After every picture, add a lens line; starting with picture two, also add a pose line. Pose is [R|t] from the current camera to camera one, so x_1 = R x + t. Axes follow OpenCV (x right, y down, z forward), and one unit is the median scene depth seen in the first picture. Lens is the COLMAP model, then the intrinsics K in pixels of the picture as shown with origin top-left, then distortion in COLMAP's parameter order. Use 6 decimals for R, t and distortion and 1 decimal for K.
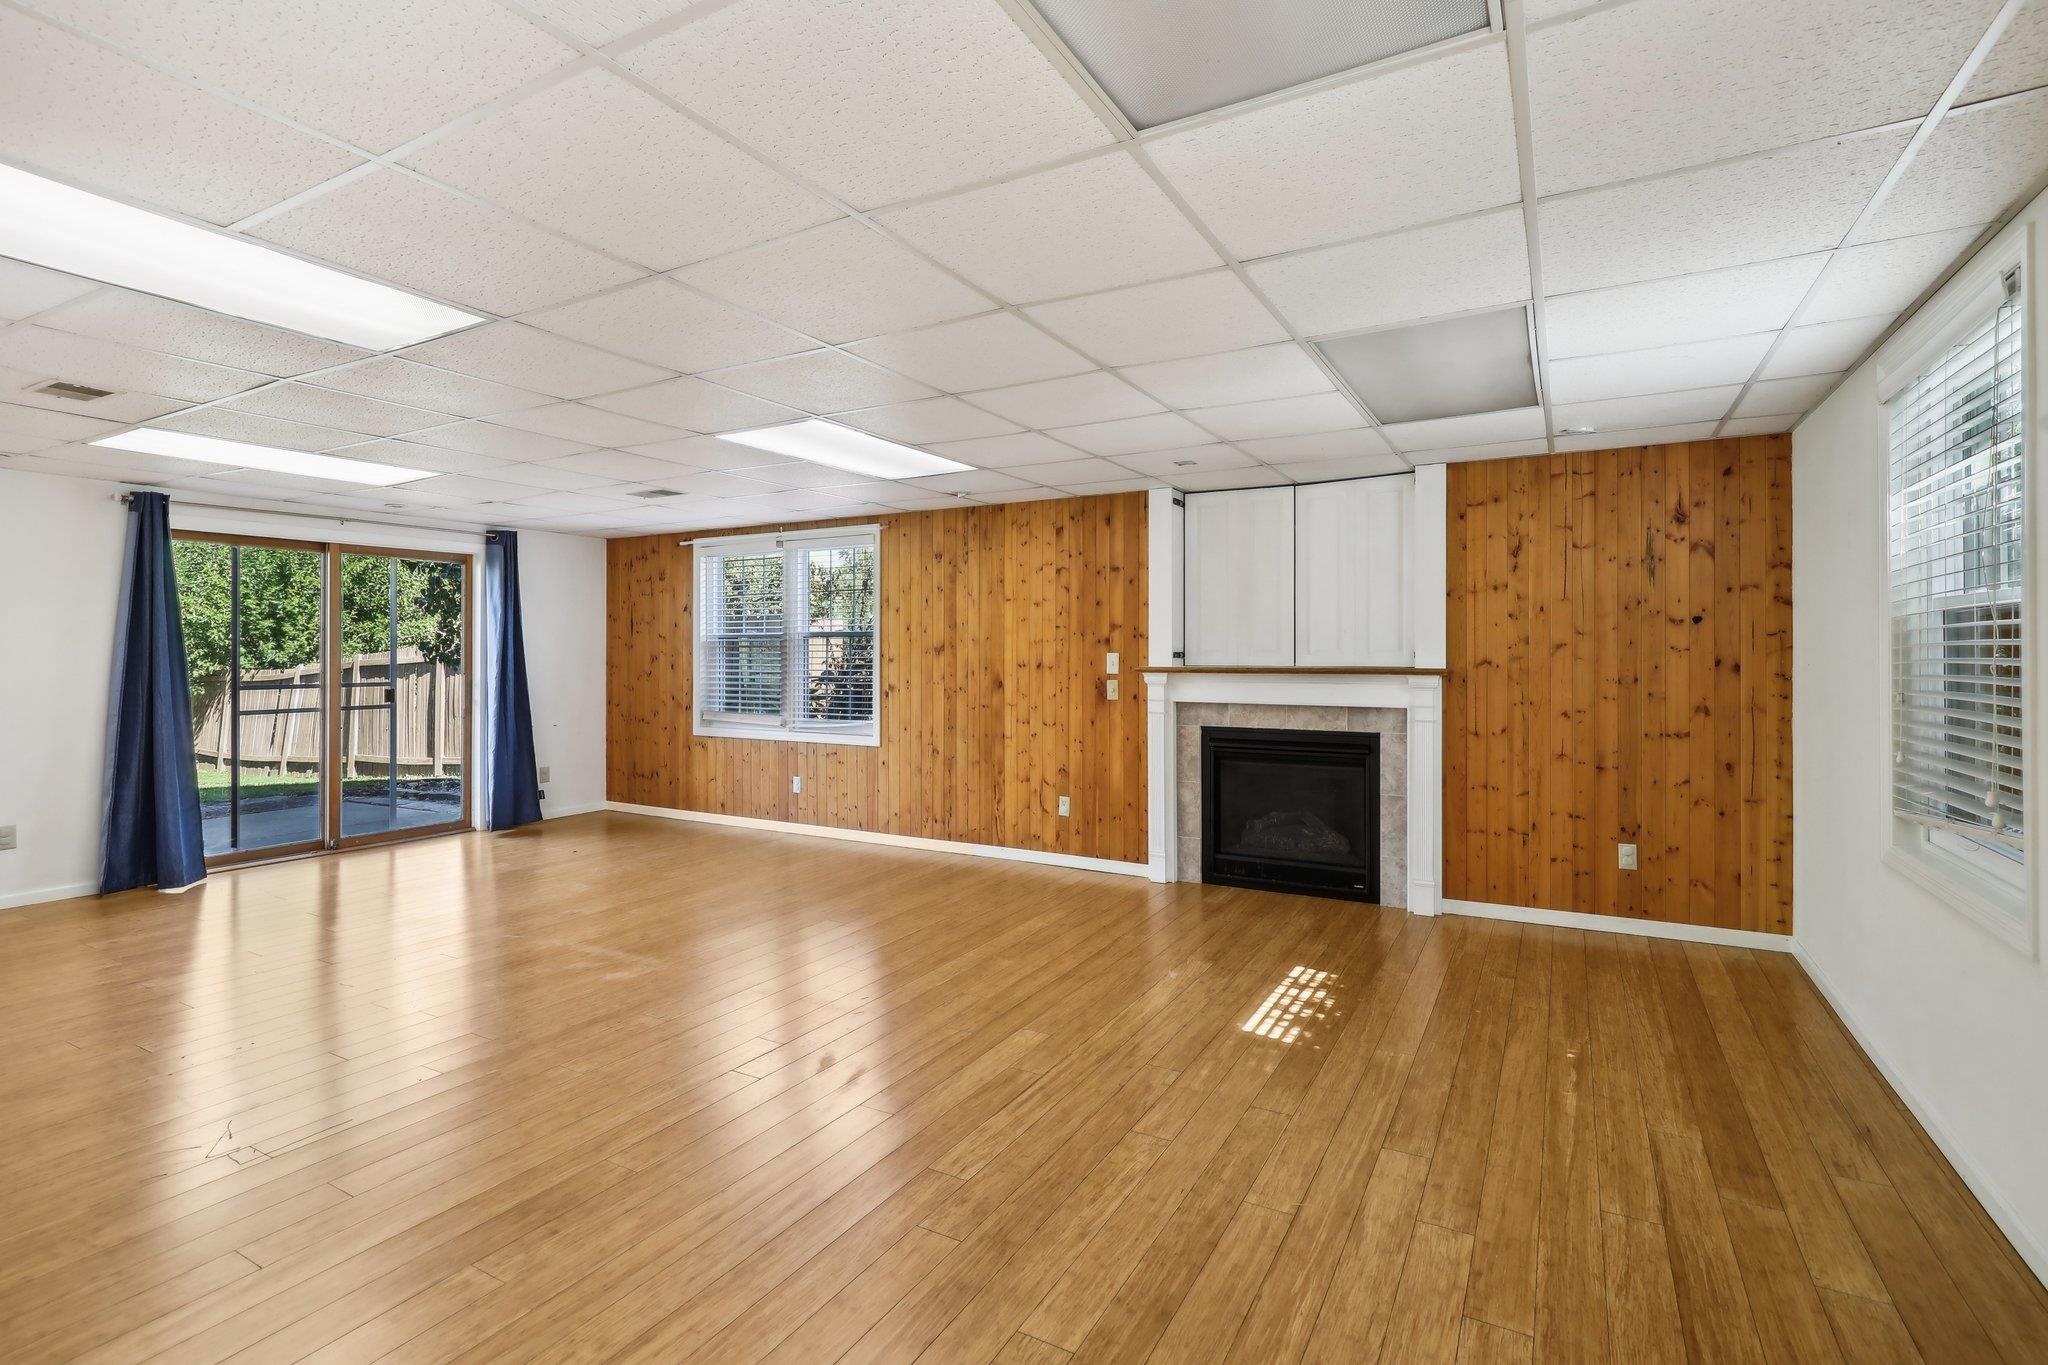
lens RADIAL K [[950.4, 0, 1035.3], [0, 950.4, 654.0], [0, 0, 1]] dist [-0.009538, 0.006146]
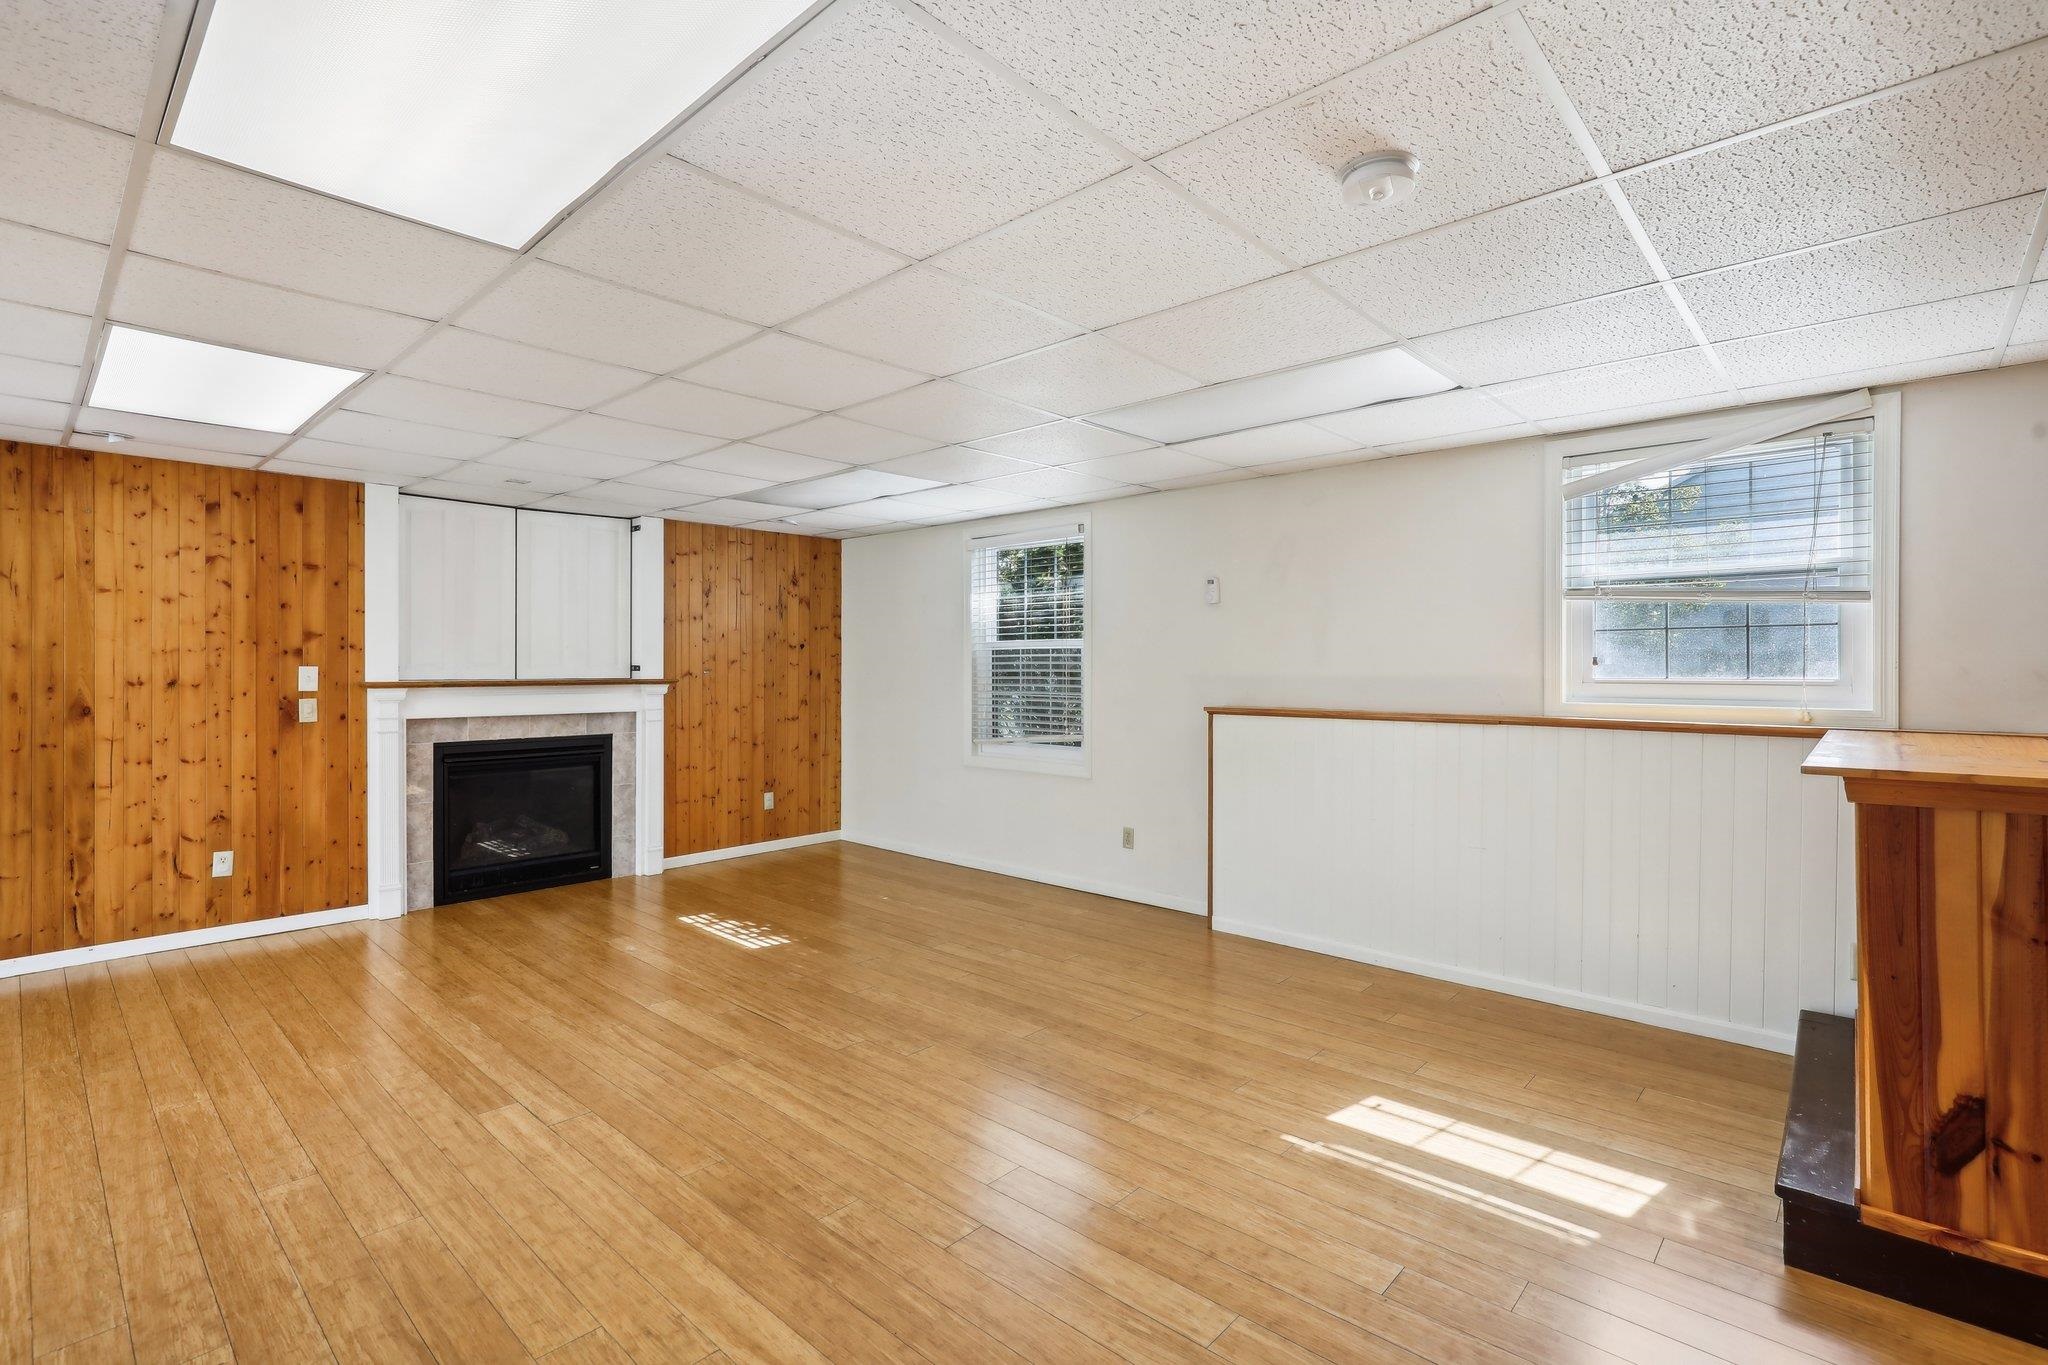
lens RADIAL K [[950.4, 0, 1039.2], [0, 950.4, 667.6], [0, 0, 1]] dist [-0.009538, 0.006146]
pose [[0.227120, -0.000013, 0.973867, -0.662710], [0.000028, 1.000000, 0.000007, 0.000103], [-0.973867, 0.000026, 0.227120, 0.203179]]
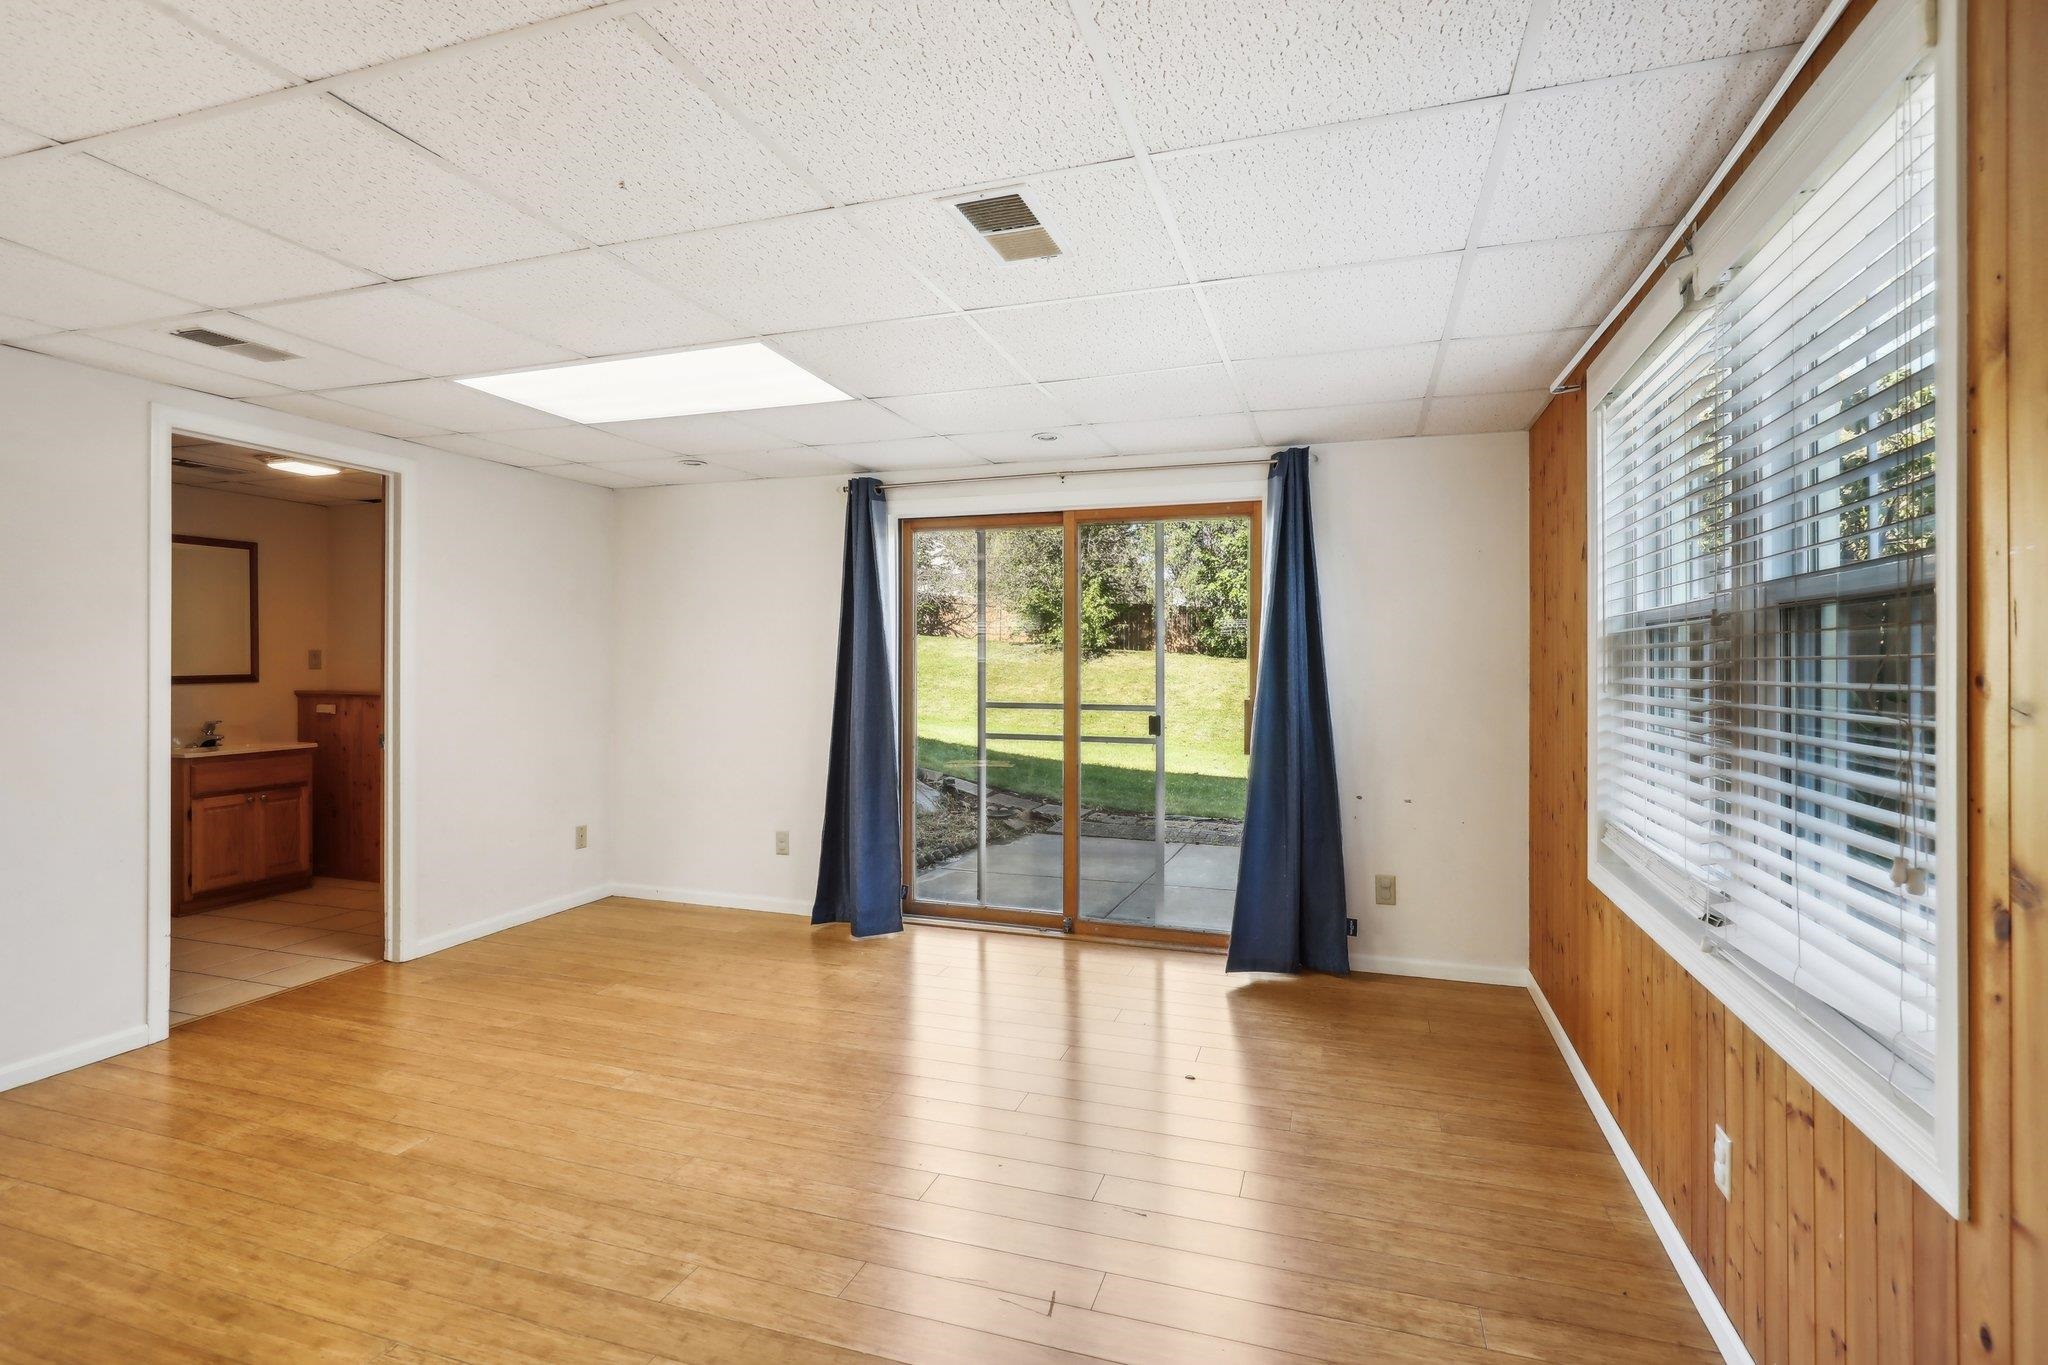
lens RADIAL K [[950.4, 0, 1044.9], [0, 950.4, 663.9], [0, 0, 1]] dist [-0.009538, 0.006146]
pose [[0.200354, 0.001188, -0.979723, -0.043040], [-0.007038, 0.999975, -0.000226, 0.001326], [0.979698, 0.006940, 0.200357, 1.051494]]
